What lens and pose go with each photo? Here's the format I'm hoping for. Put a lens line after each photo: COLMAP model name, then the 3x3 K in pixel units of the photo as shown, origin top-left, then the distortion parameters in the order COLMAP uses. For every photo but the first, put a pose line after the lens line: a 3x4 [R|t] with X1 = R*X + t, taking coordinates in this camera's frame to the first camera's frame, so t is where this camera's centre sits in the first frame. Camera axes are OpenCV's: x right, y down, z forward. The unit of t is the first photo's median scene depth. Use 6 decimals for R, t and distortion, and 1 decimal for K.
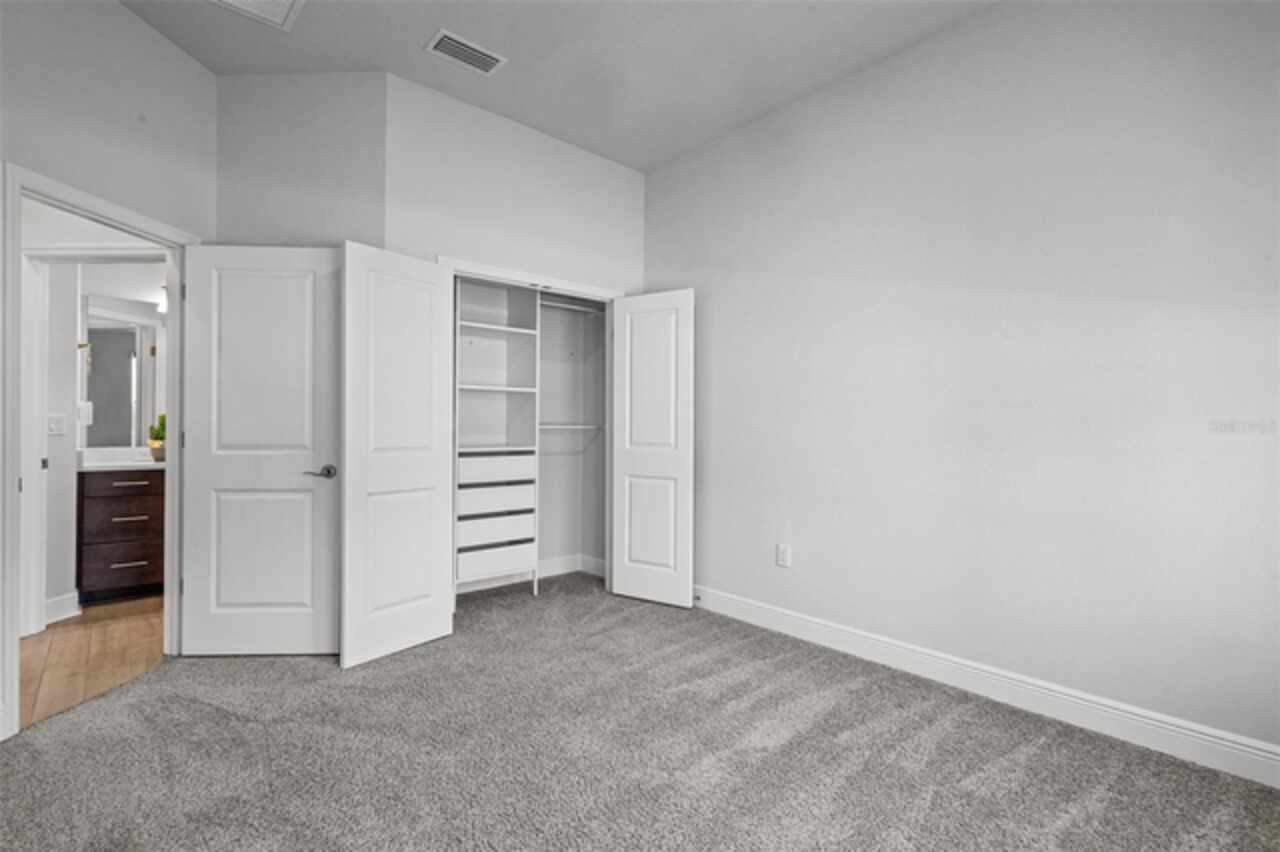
lens RADIAL K [[590.9, 0, 640.9], [0, 590.9, 430.1], [0, 0, 1]] dist [0.005429, -0.000708]
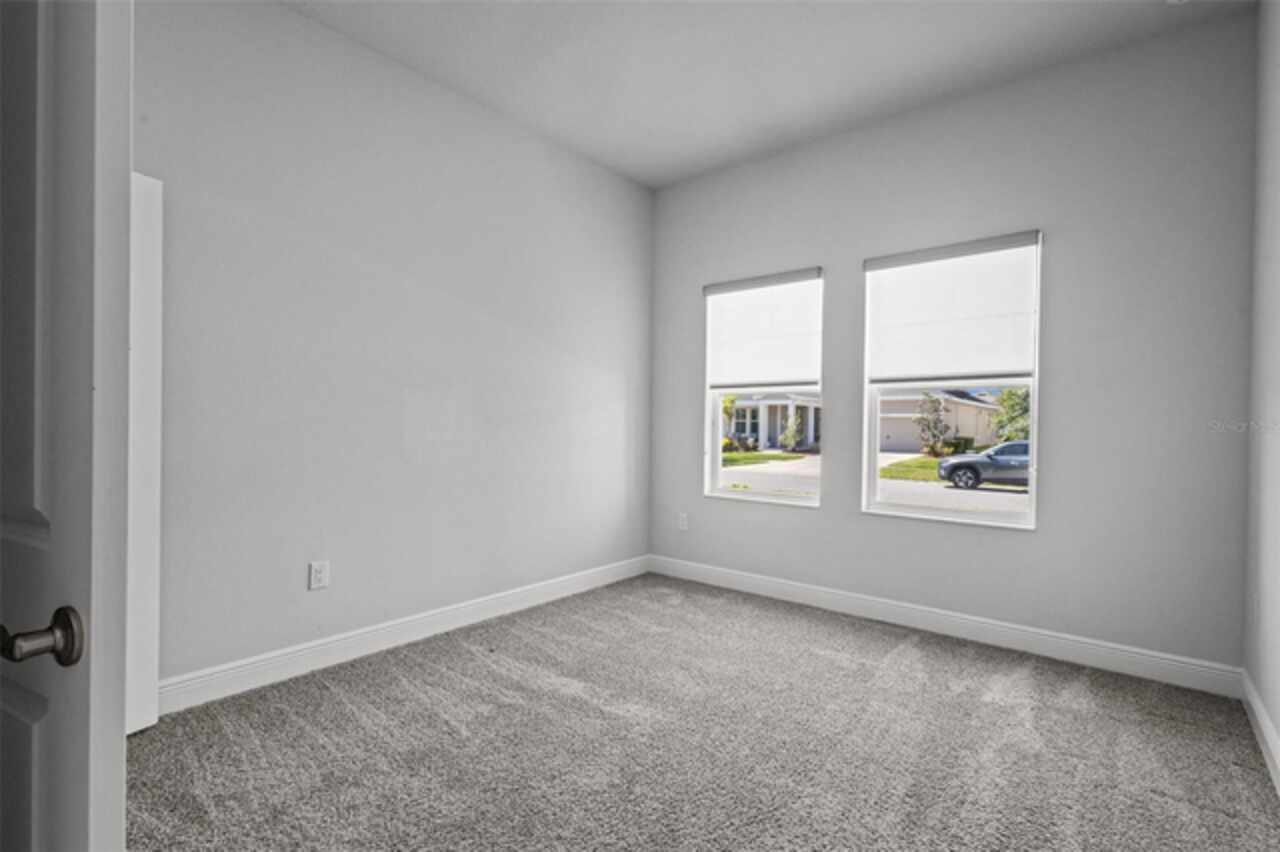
lens RADIAL K [[590.9, 0, 643.9], [0, 590.9, 422.9], [0, 0, 1]] dist [0.005429, -0.000708]
pose [[-0.156678, -0.007806, 0.987619, -0.792647], [-0.015343, 0.999867, 0.005469, -0.011182], [-0.987531, -0.014296, -0.156777, 0.854745]]
